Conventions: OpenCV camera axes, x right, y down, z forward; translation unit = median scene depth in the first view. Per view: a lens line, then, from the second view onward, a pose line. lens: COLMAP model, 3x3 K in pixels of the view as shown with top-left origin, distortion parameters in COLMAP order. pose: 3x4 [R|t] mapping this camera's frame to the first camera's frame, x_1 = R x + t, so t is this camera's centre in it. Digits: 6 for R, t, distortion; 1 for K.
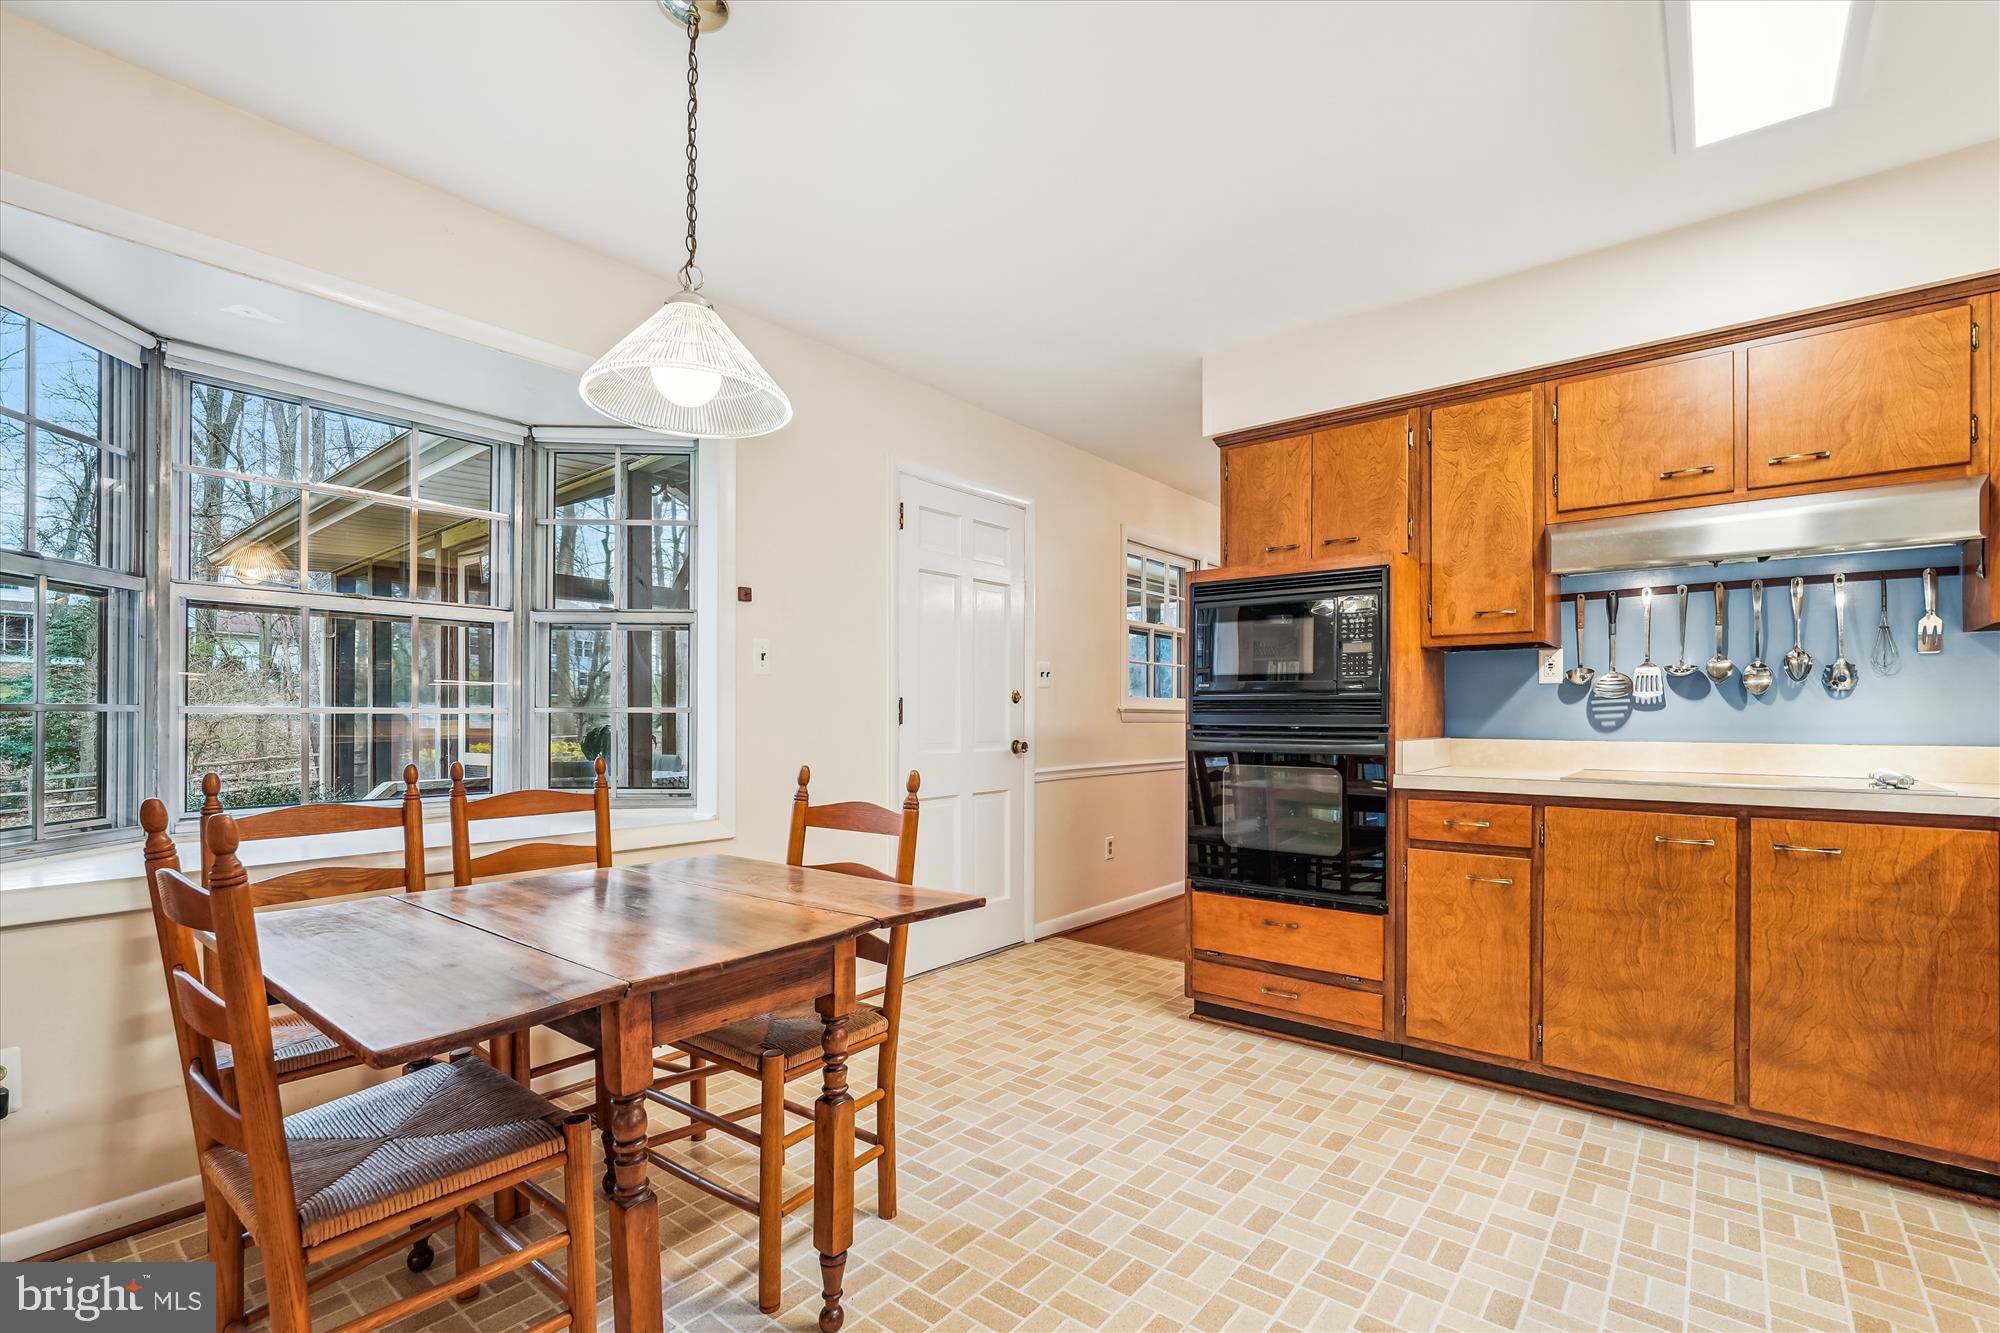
lens RADIAL K [[898.0, 0, 1018.2], [0, 898.0, 718.2], [0, 0, 1]] dist [-0.010929, 0.004508]
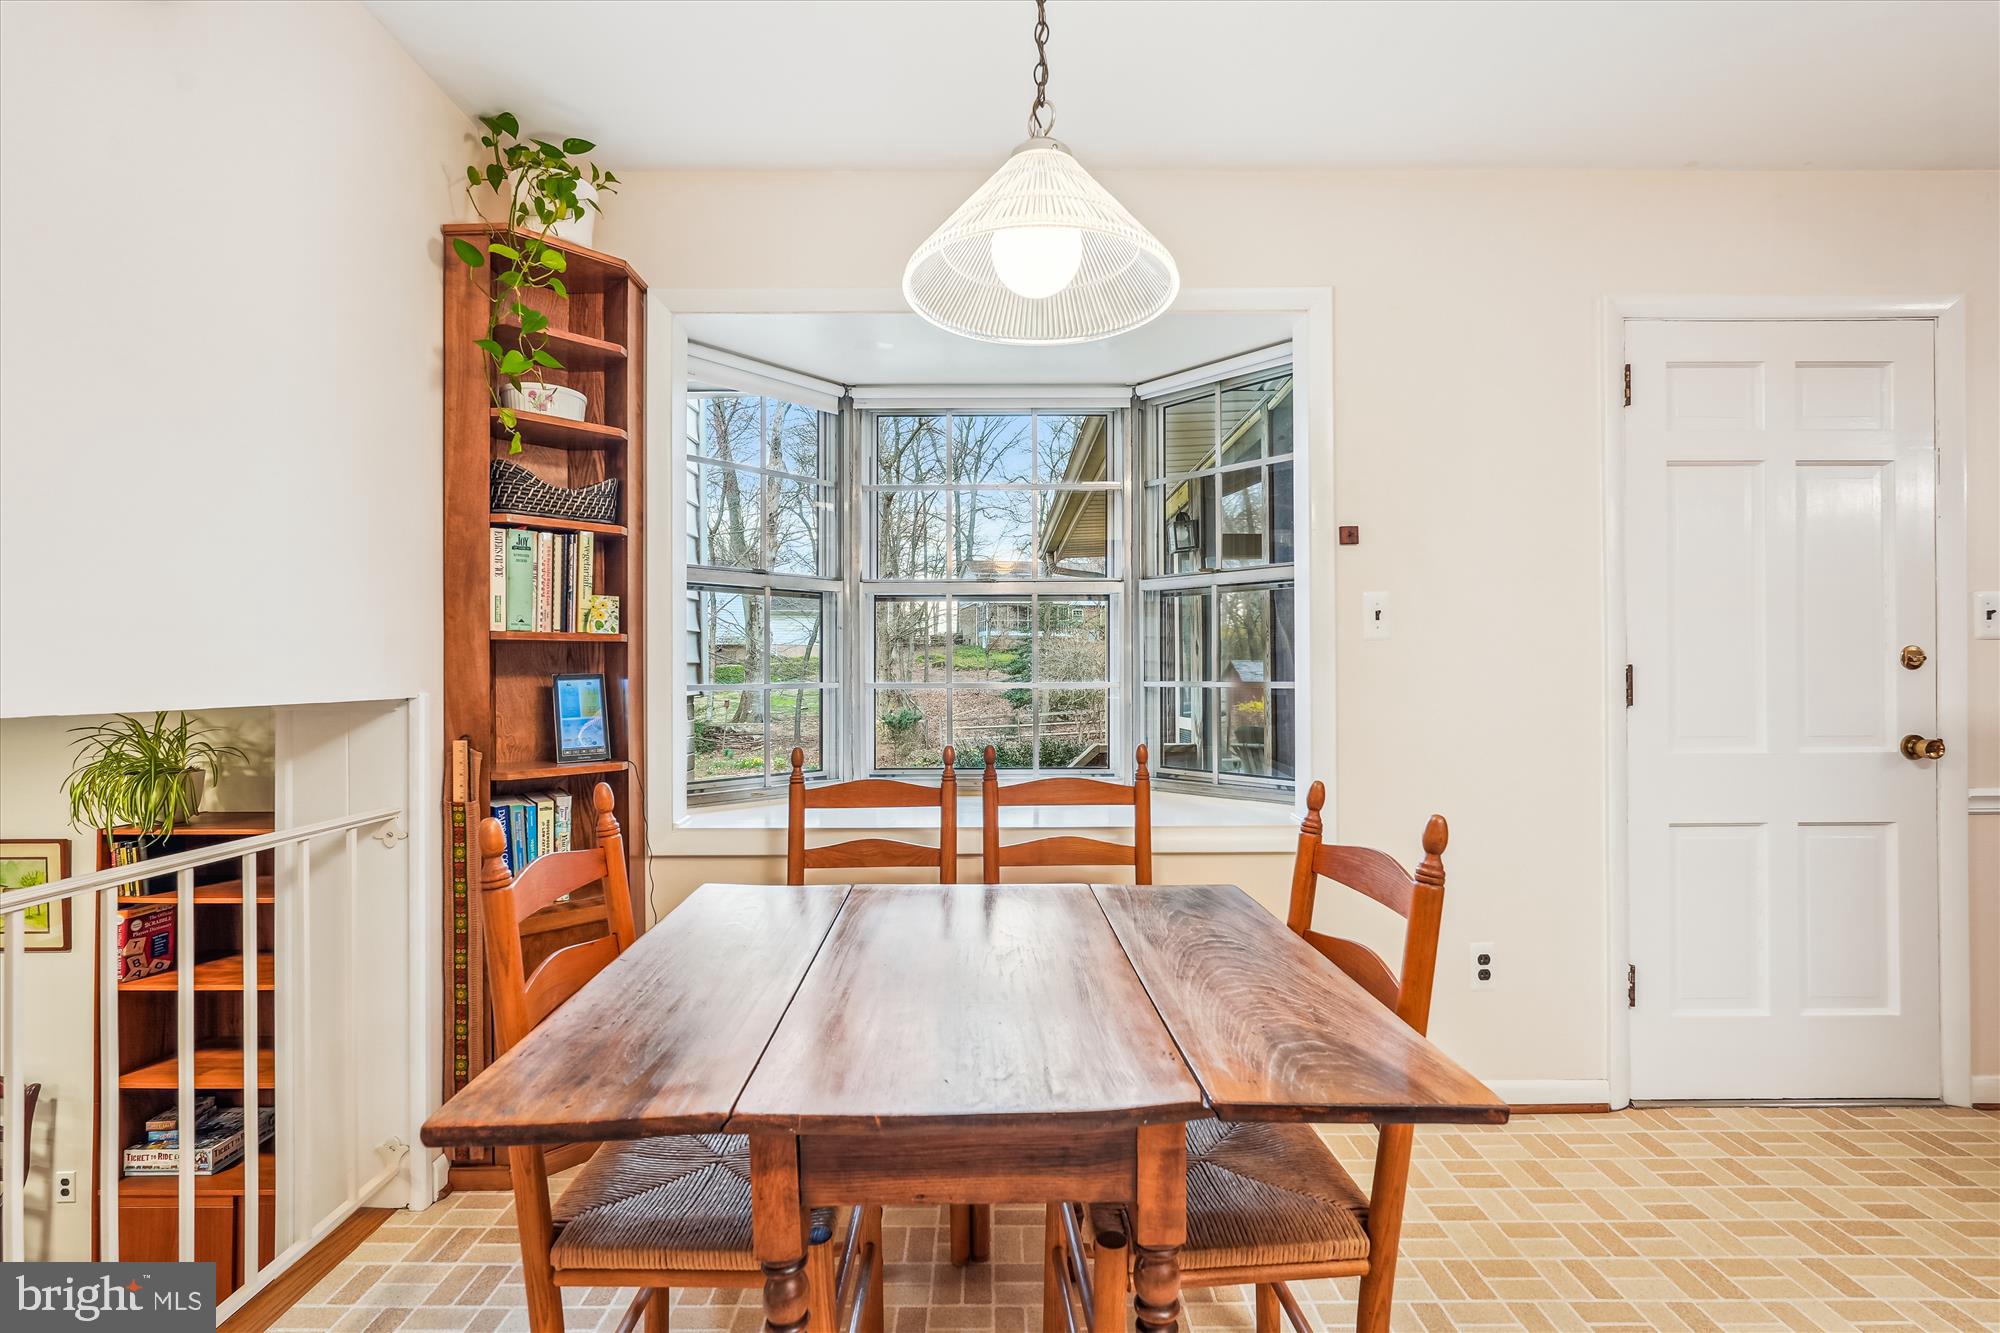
lens RADIAL K [[898.0, 0, 994.9], [0, 898.0, 666.7], [0, 0, 1]] dist [-0.010929, 0.004508]
pose [[0.626978, -0.005884, -0.779015, 0.129240], [0.001202, 0.999978, -0.006585, -0.027761], [0.779036, 0.003192, 0.626971, 0.367237]]
